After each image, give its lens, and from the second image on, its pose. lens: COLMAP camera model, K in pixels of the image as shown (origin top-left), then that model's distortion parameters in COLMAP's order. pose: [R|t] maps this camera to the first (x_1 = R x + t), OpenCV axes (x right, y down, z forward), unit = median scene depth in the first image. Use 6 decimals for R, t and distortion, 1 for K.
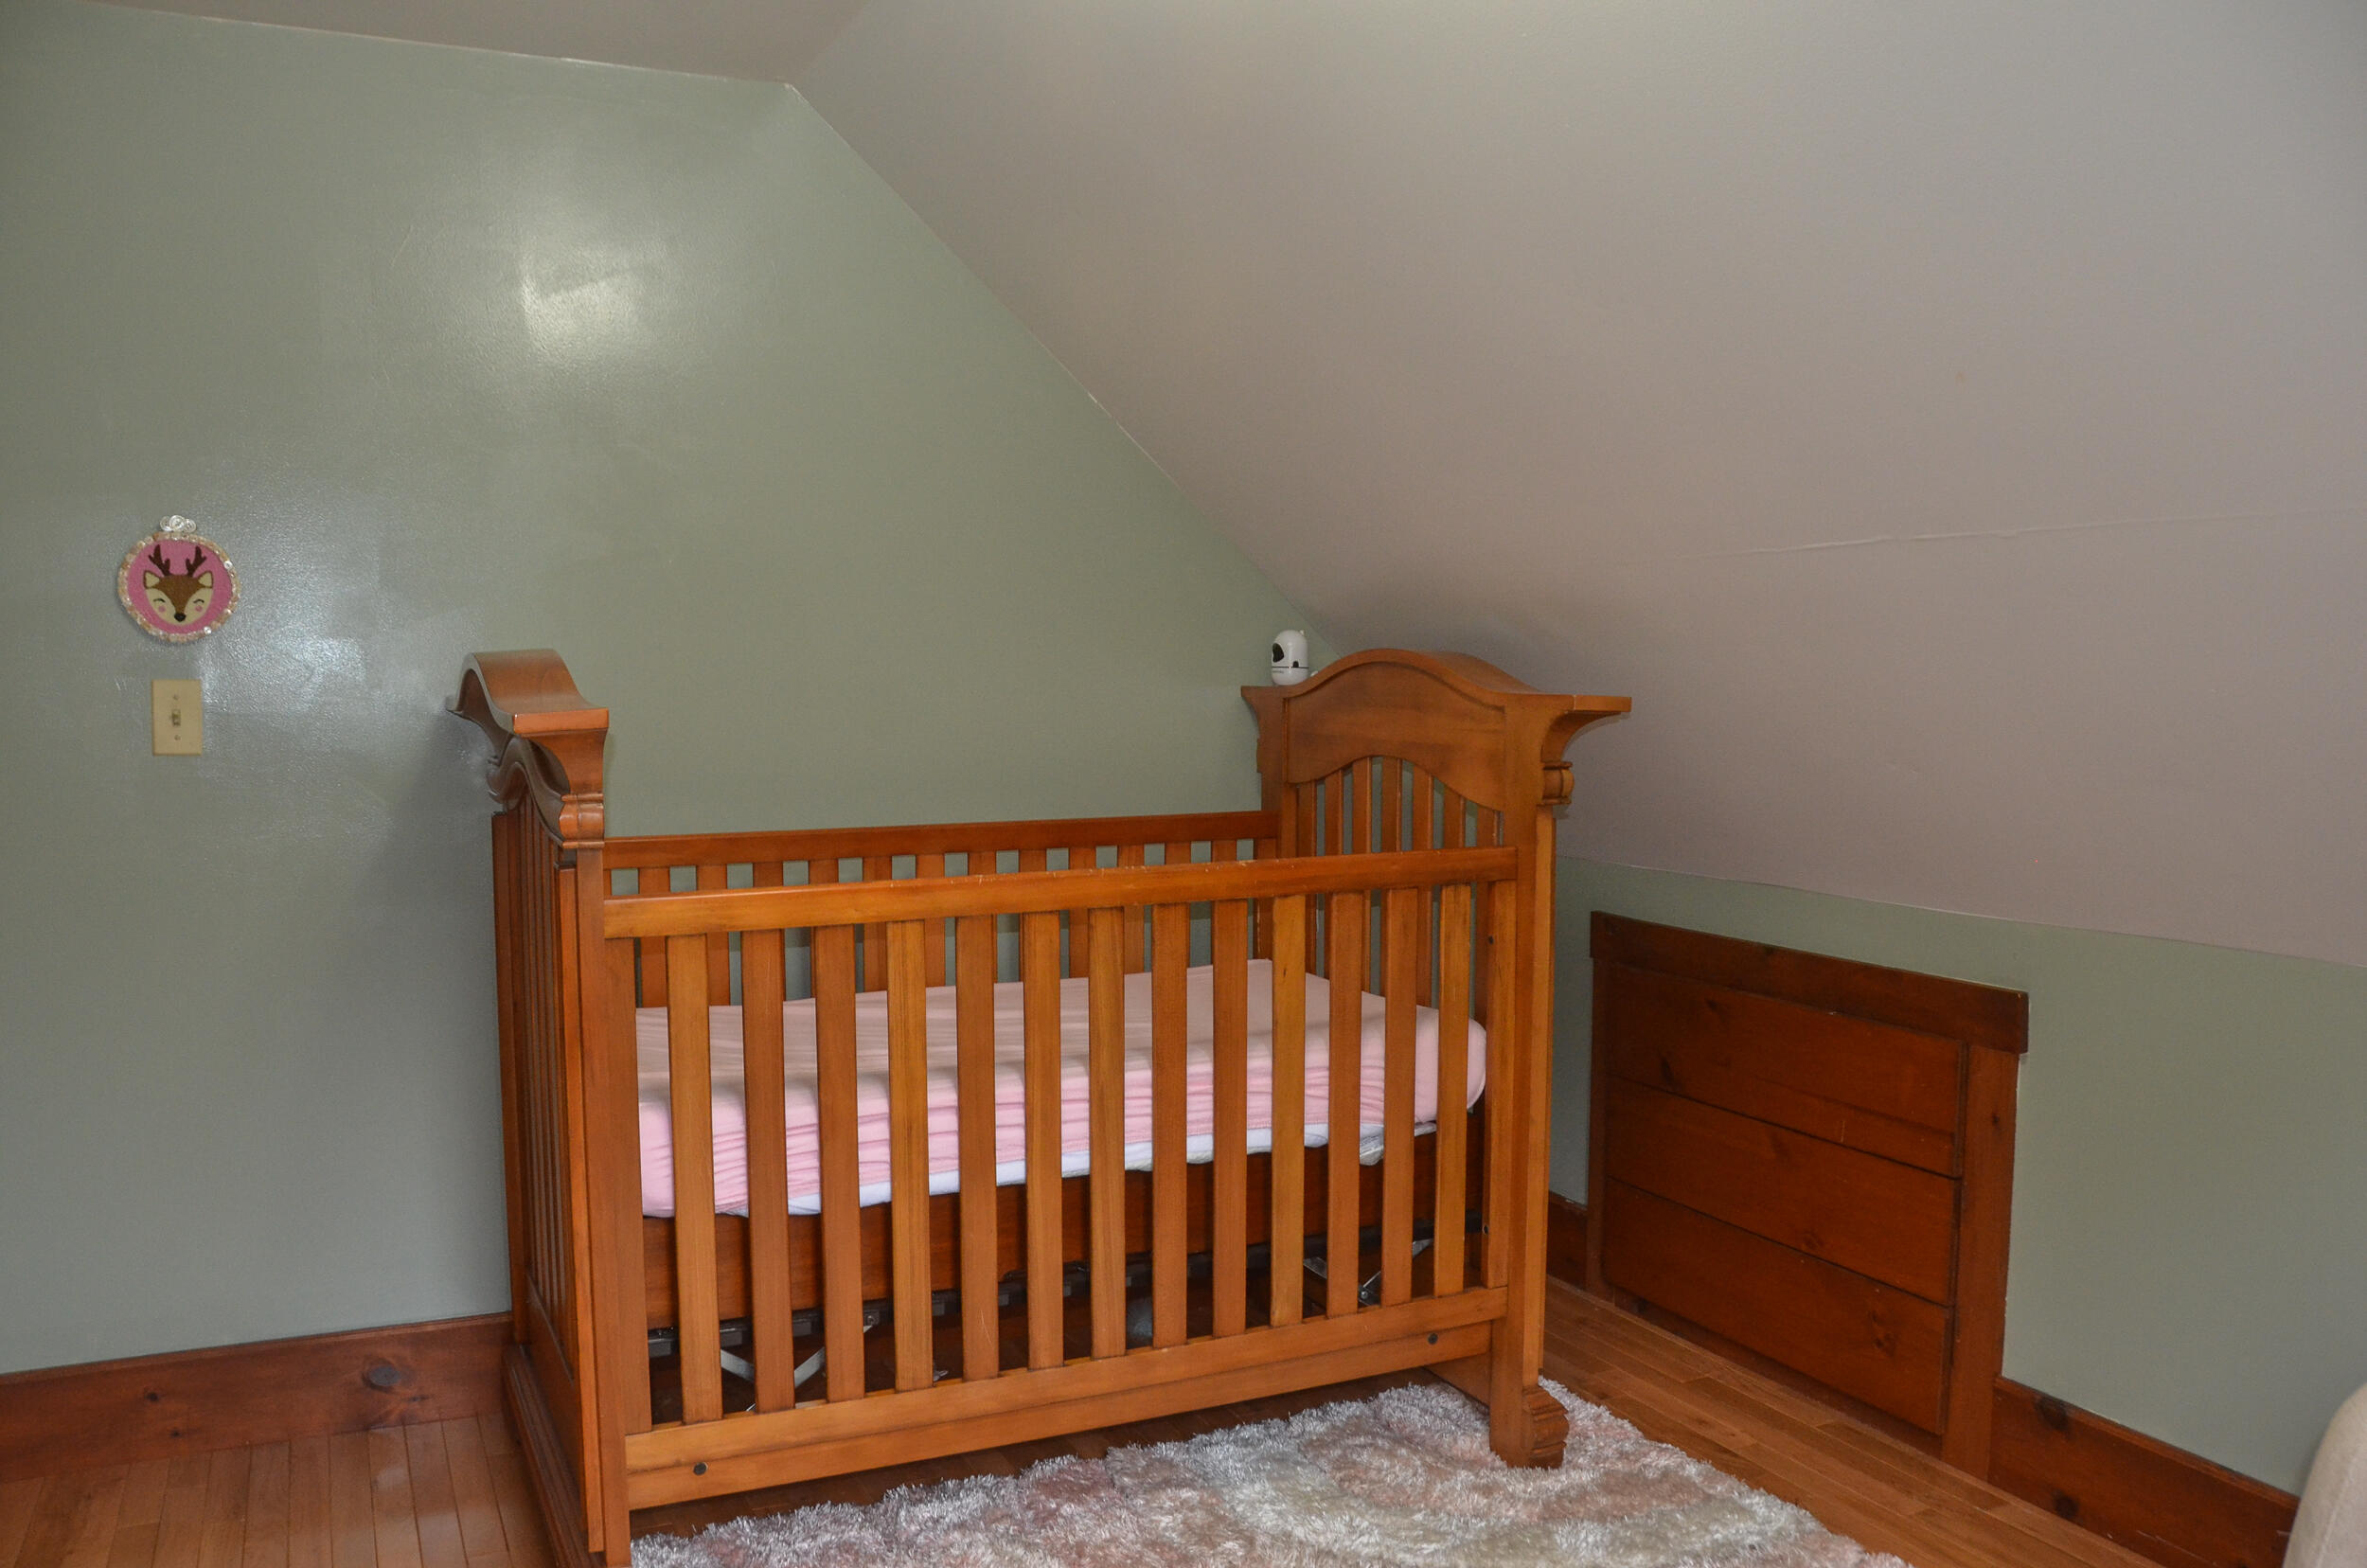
lens RADIAL K [[1884.5, 0, 1173.9], [0, 1884.5, 829.8], [0, 0, 1]] dist [-0.150077, 0.111019]
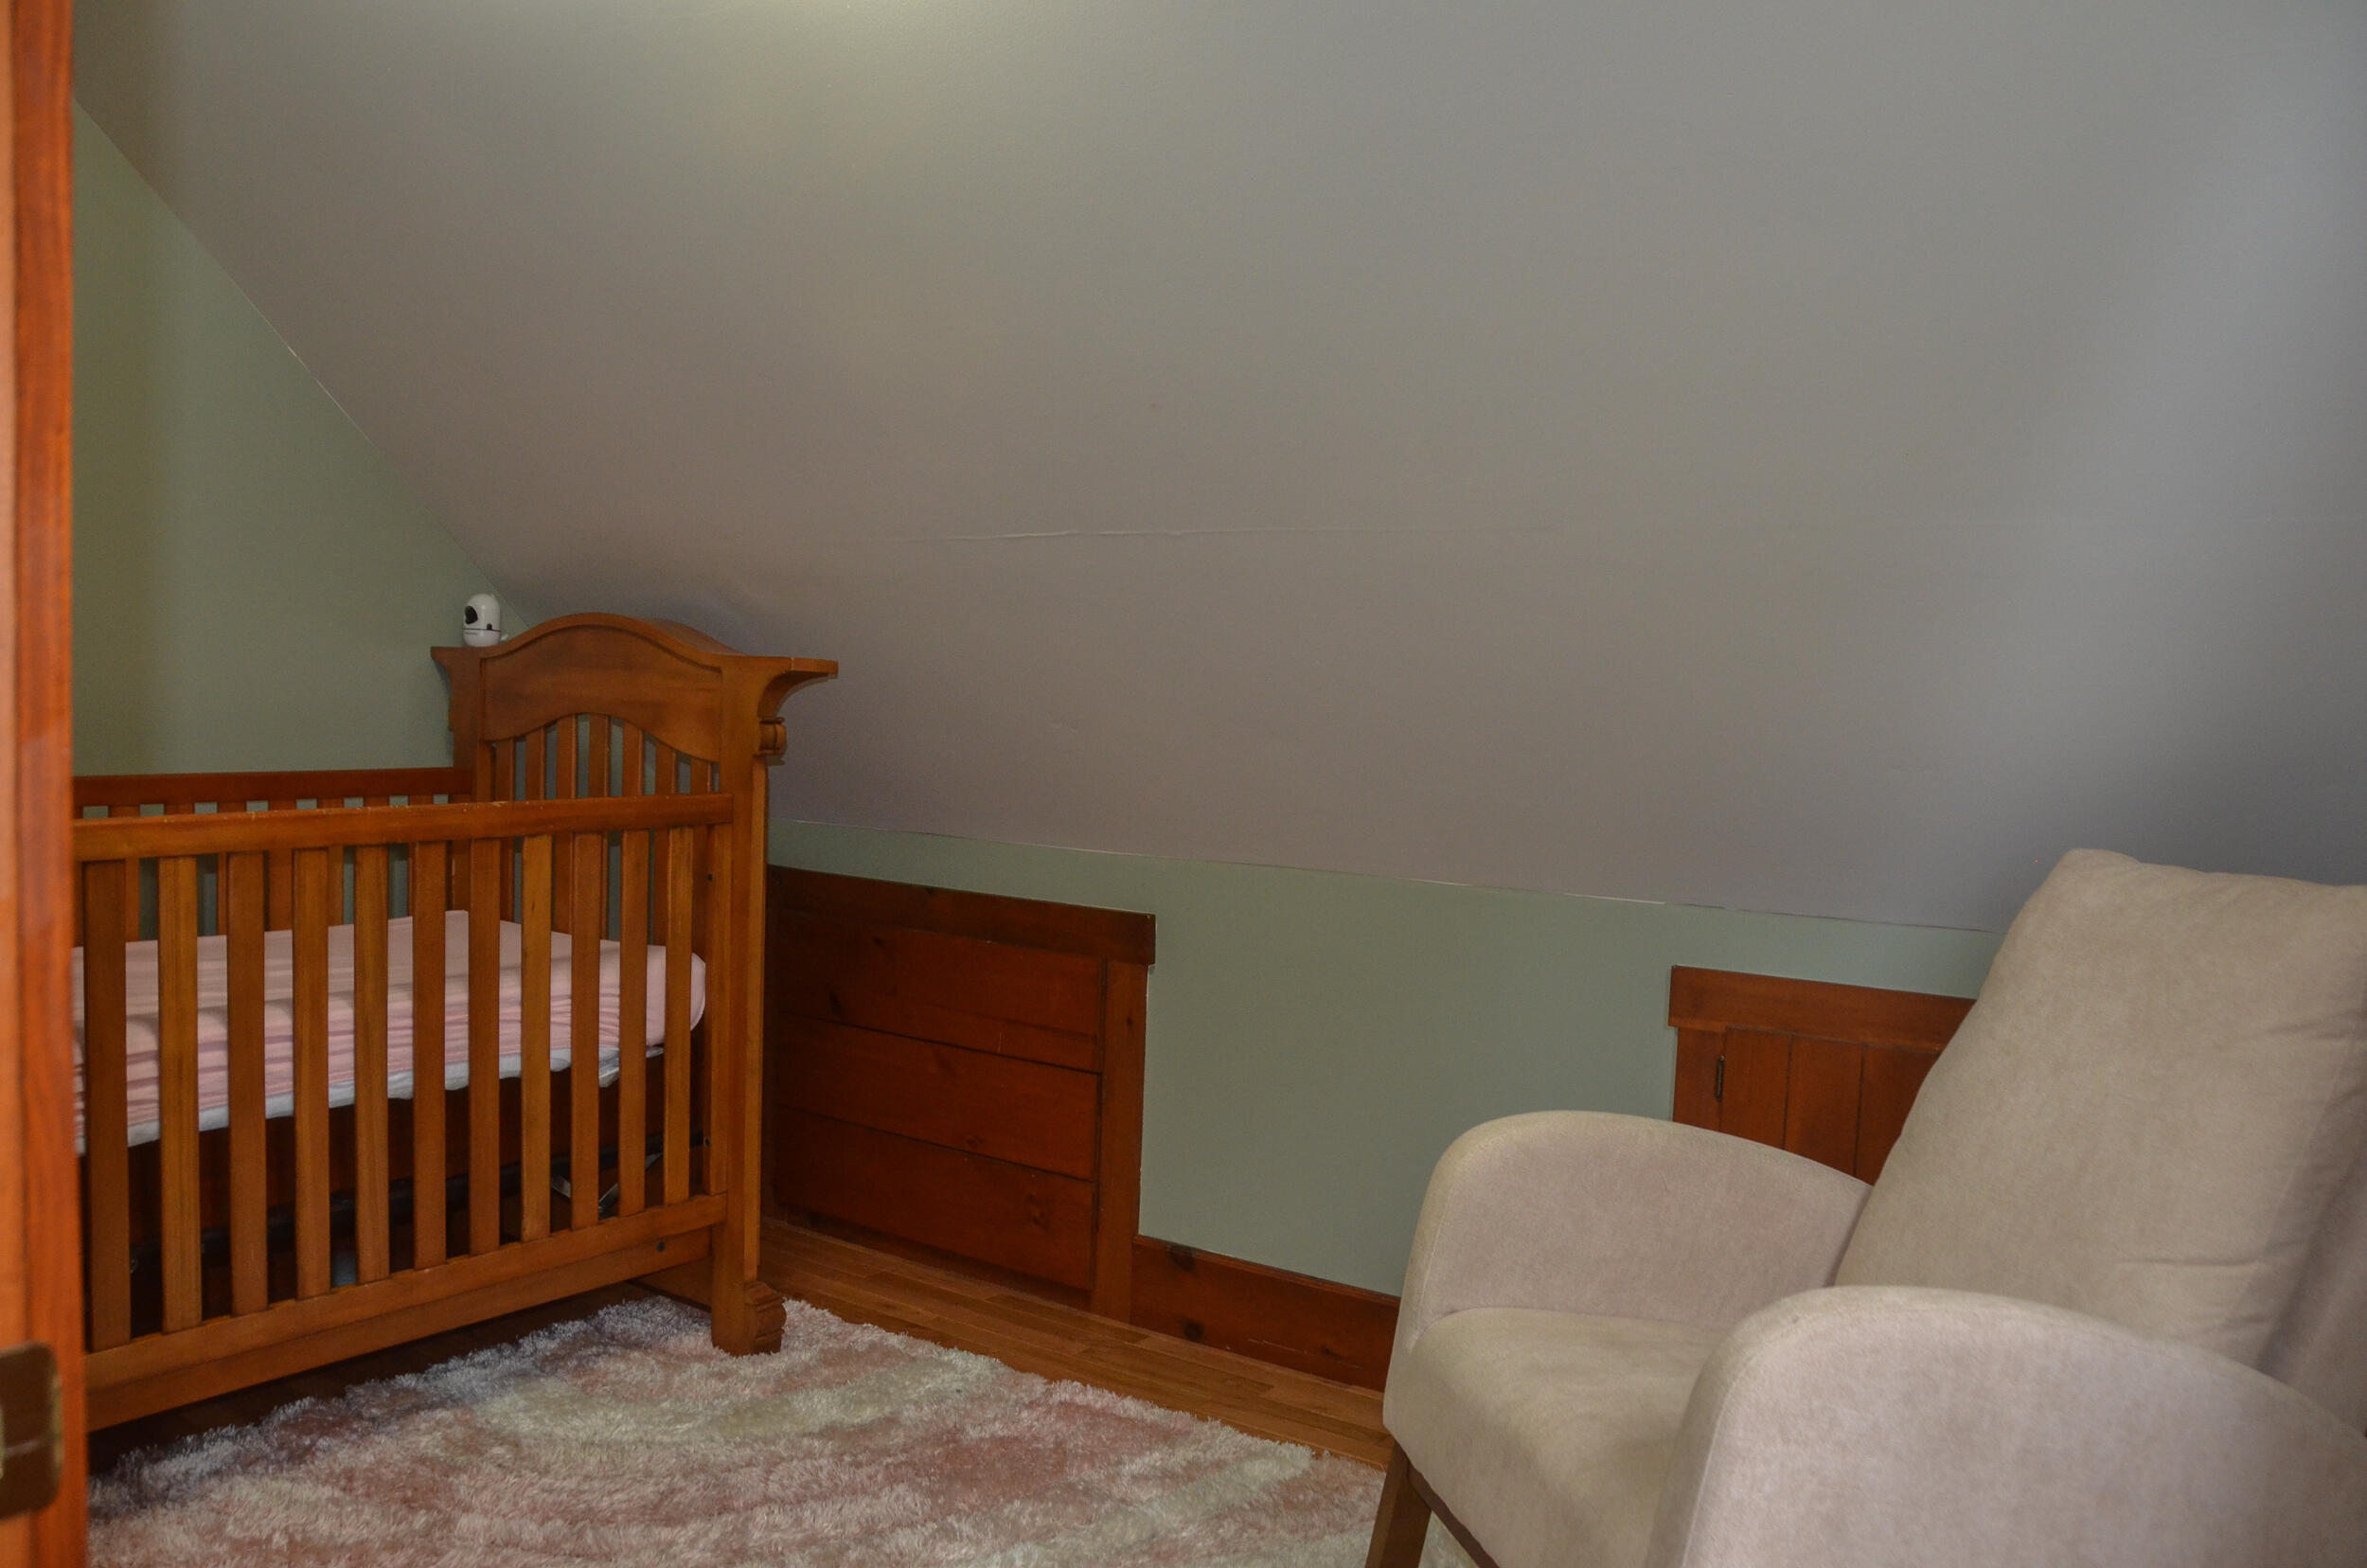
lens RADIAL K [[1884.5, 0, 1173.9], [0, 1884.5, 829.8], [0, 0, 1]] dist [-0.150077, 0.111019]
pose [[0.871563, -0.005074, 0.490257, -0.134359], [0.004257, 0.999987, 0.002782, 0.028978], [-0.490265, -0.000338, 0.871573, -0.095774]]
